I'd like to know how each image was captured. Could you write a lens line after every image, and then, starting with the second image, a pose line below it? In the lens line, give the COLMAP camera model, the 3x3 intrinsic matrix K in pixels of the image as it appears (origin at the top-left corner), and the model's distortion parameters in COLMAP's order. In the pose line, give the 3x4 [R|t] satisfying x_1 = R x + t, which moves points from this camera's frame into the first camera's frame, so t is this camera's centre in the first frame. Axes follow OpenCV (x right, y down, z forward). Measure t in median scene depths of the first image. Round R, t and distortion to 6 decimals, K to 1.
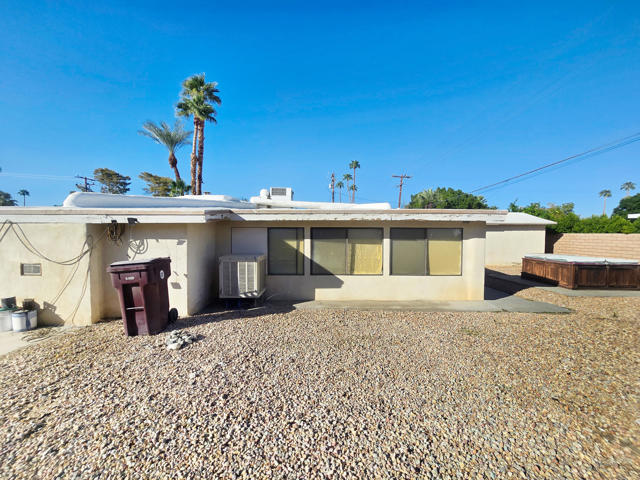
lens RADIAL K [[257.9, 0, 318.6], [0, 257.9, 242.3], [0, 0, 1]] dist [-0.002438, 0.000092]
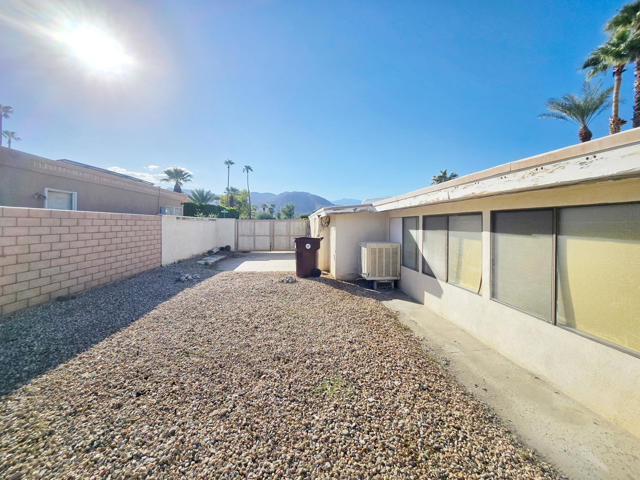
lens RADIAL K [[264.5, 0, 323.8], [0, 264.5, 224.8], [0, 0, 1]] dist [-0.001288, 0.000491]
pose [[0.111590, -0.000216, -0.993754, 0.775452], [-0.040920, 0.999151, -0.004812, -0.009920], [0.992911, 0.041201, 0.111486, 0.587430]]
